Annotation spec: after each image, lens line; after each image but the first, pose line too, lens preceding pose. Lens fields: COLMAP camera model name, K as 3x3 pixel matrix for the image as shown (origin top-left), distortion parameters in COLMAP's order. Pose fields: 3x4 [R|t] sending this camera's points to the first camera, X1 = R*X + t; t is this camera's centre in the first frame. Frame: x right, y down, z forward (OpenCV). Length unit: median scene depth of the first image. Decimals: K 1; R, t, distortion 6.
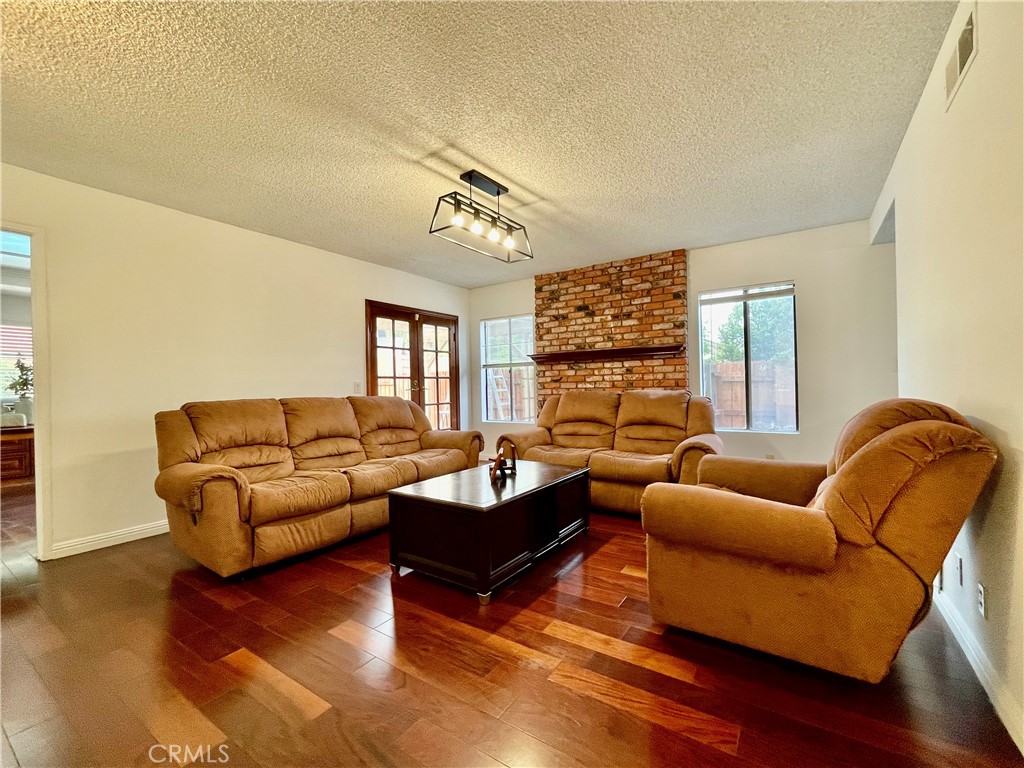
lens RADIAL K [[438.3, 0, 505.4], [0, 438.3, 386.3], [0, 0, 1]] dist [-0.002052, -0.000243]
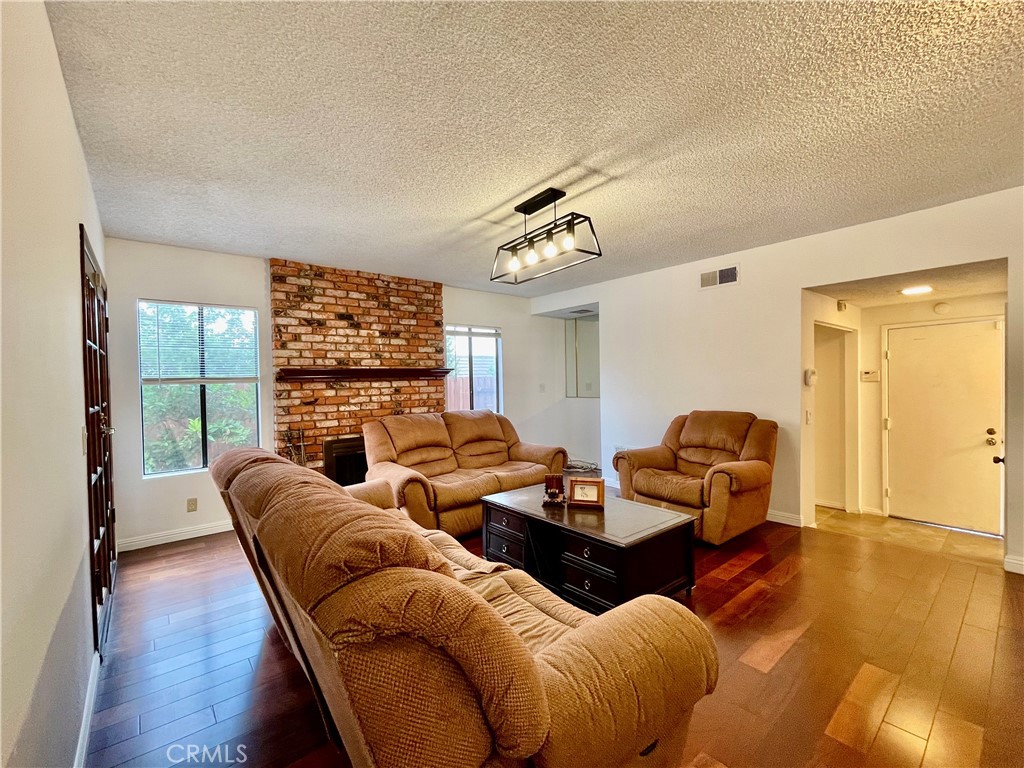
lens RADIAL K [[438.3, 0, 505.4], [0, 438.3, 386.3], [0, 0, 1]] dist [-0.002052, -0.000243]
pose [[0.266406, 0.000032, 0.963861, -0.576611], [0.012311, 0.999918, -0.003436, -0.038235], [-0.963782, 0.012782, 0.266384, 0.489733]]
